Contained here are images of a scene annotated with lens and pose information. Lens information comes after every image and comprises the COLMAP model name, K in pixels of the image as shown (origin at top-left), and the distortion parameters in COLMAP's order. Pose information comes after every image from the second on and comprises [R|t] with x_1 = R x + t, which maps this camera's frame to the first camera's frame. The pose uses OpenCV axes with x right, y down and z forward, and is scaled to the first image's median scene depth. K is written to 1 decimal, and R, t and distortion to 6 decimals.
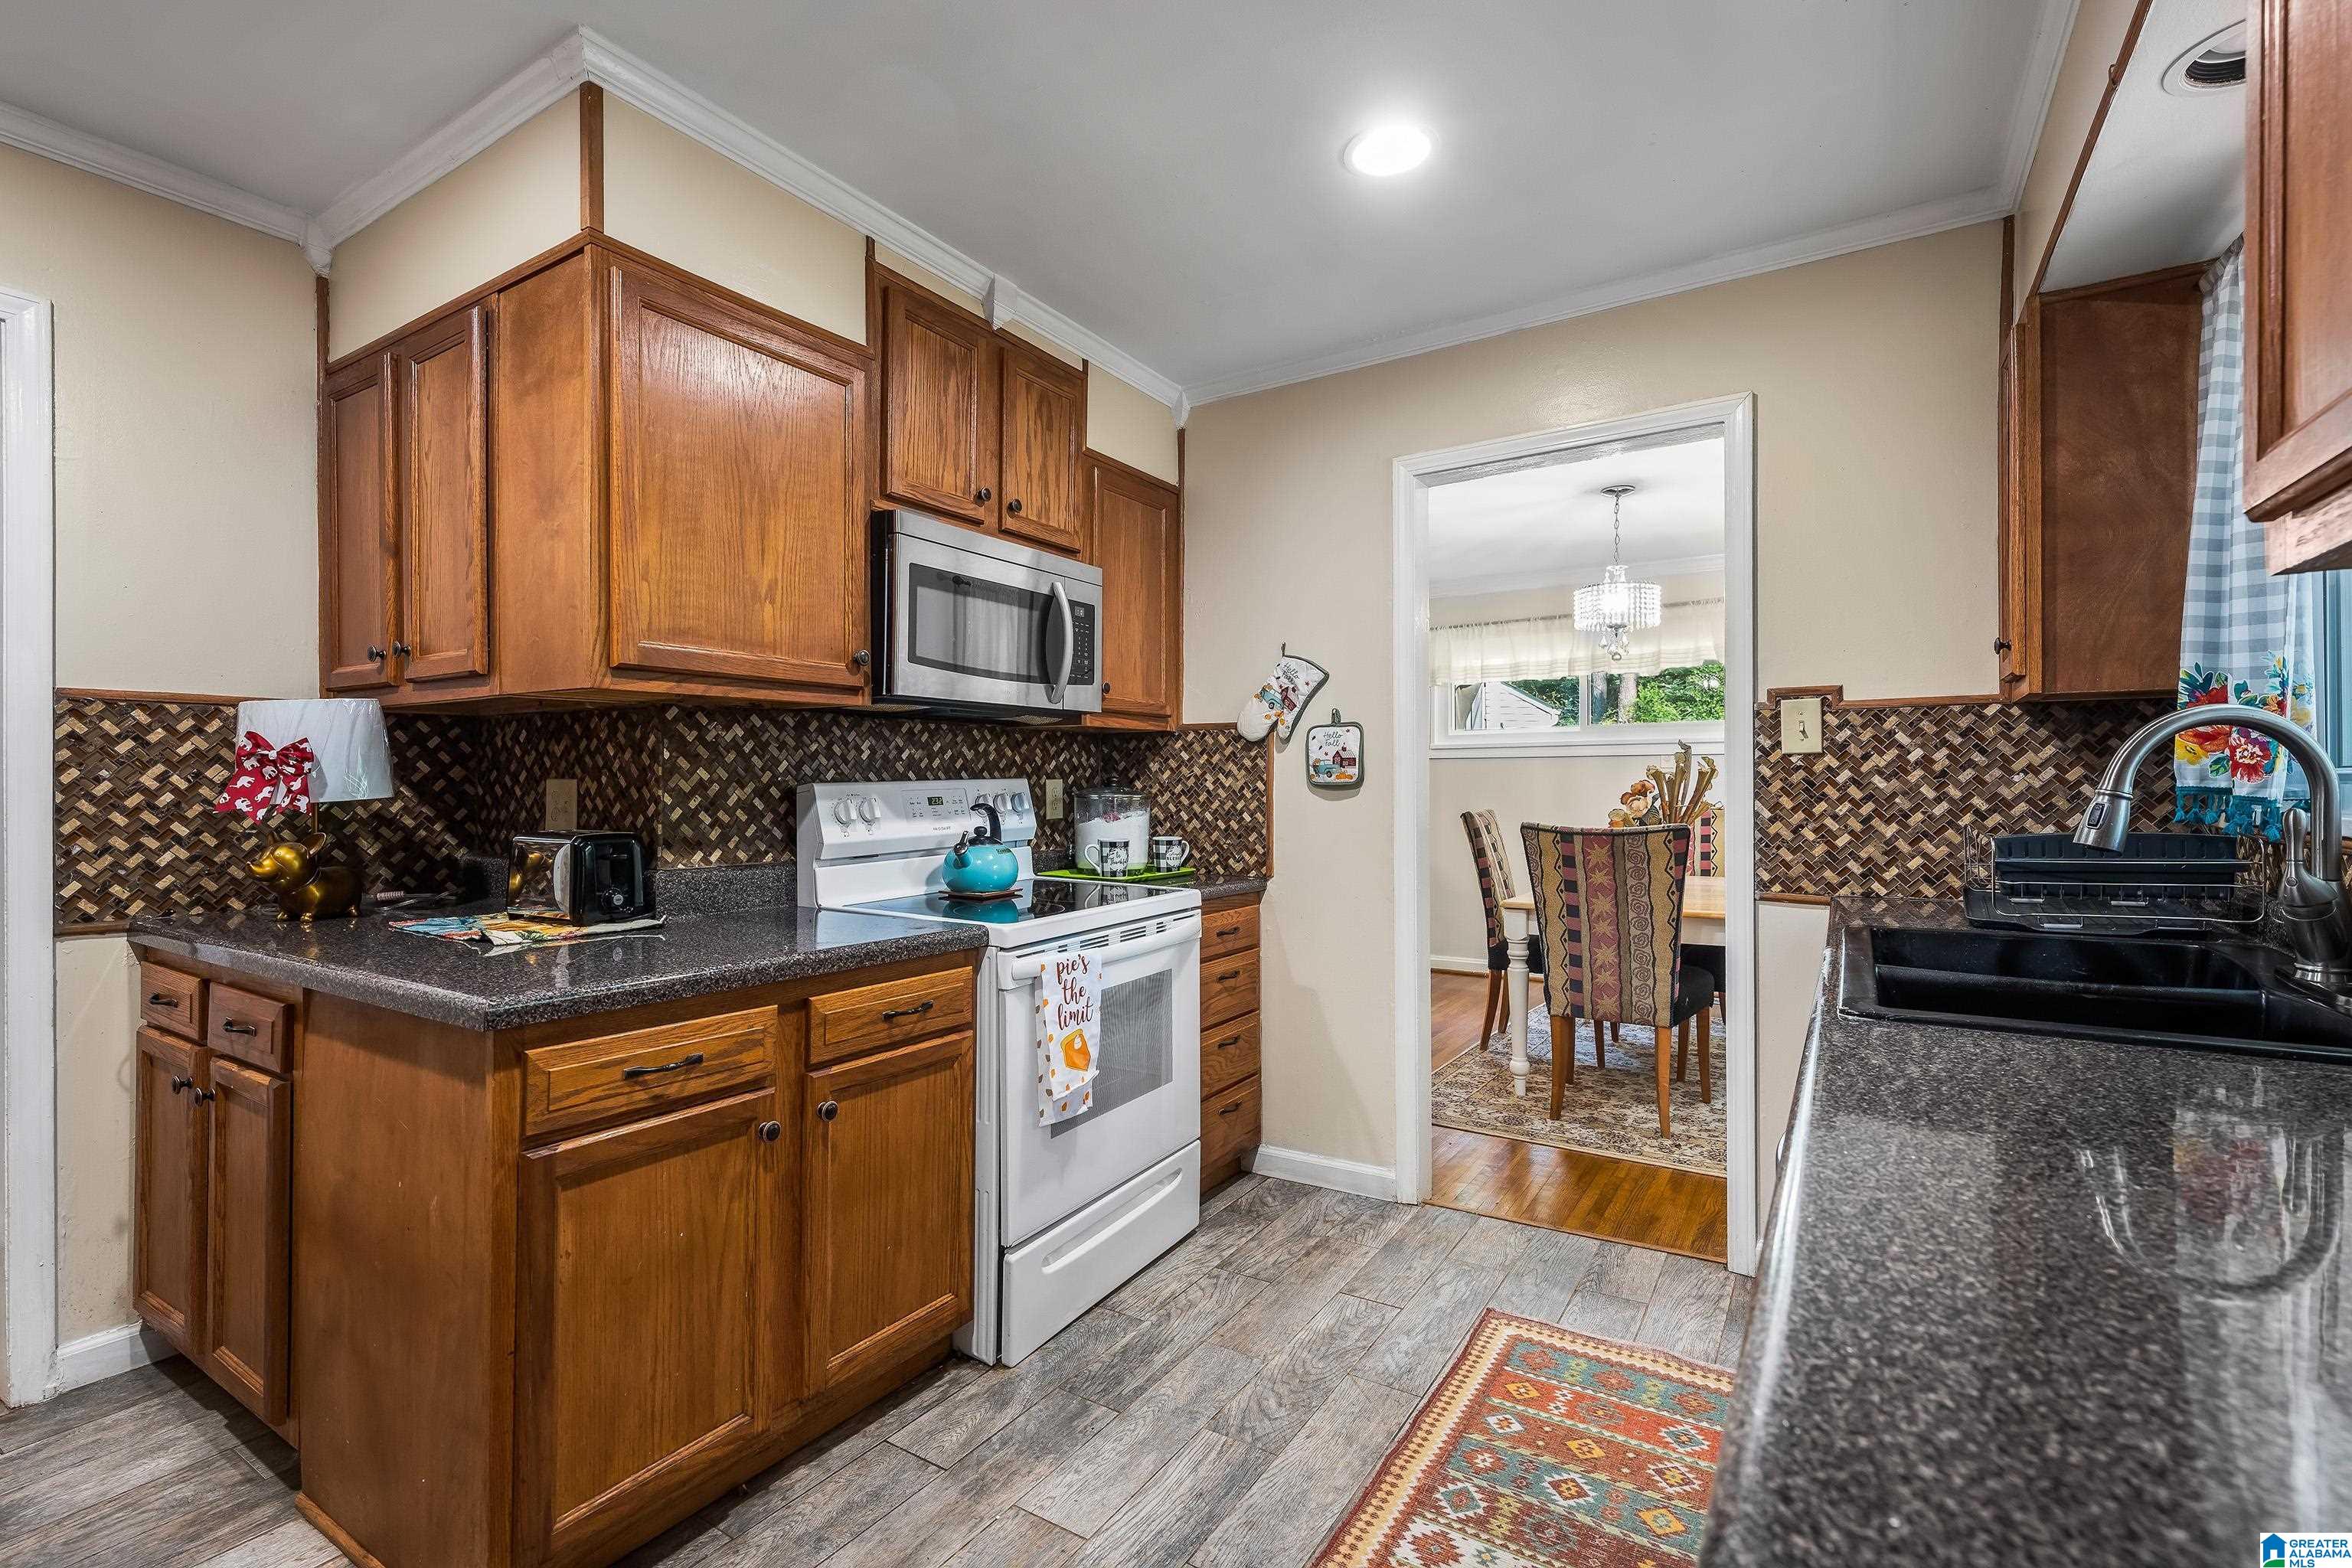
lens RADIAL K [[1058.6, 0, 1174.9], [0, 1058.6, 789.3], [0, 0, 1]] dist [0.000047, -0.000035]
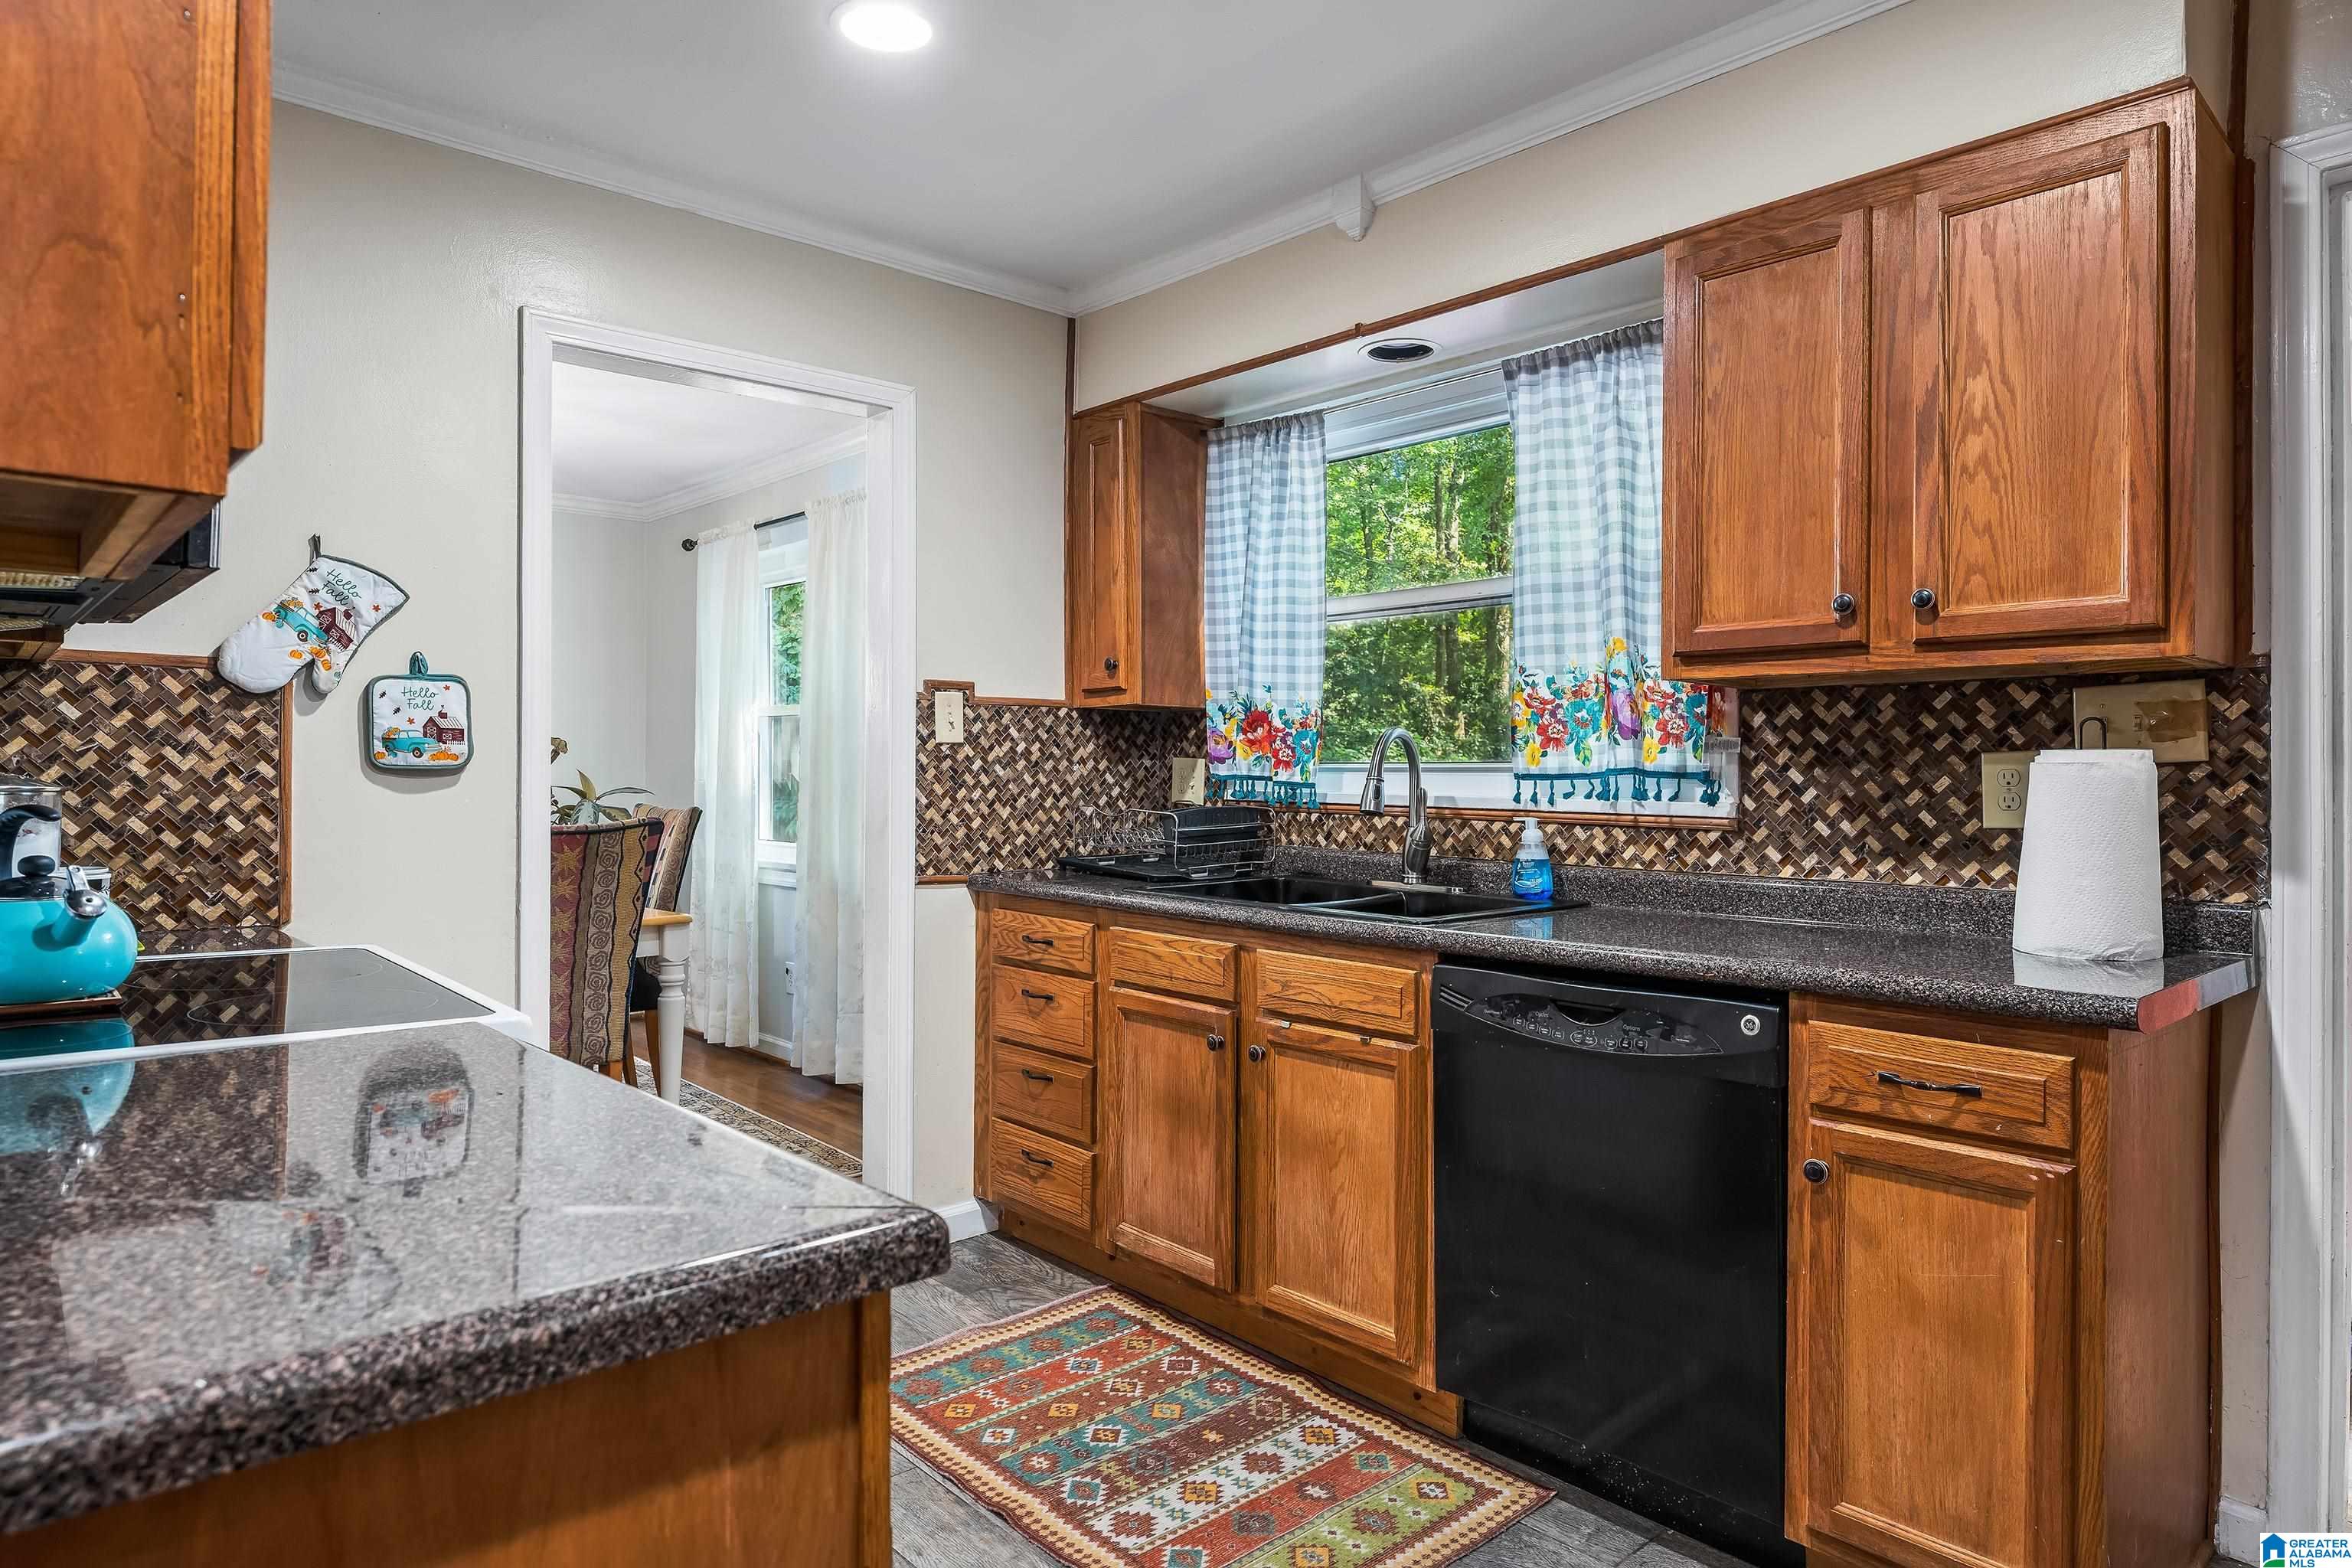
lens RADIAL K [[1383.4, 0, 1176.3], [0, 1383.4, 776.4], [0, 0, 1]] dist [0.003670, -0.000202]
pose [[0.264722, 0.001807, 0.964323, -0.688550], [-0.000011, 0.999998, -0.001871, 0.002369], [-0.964325, 0.000485, 0.264721, 0.409664]]
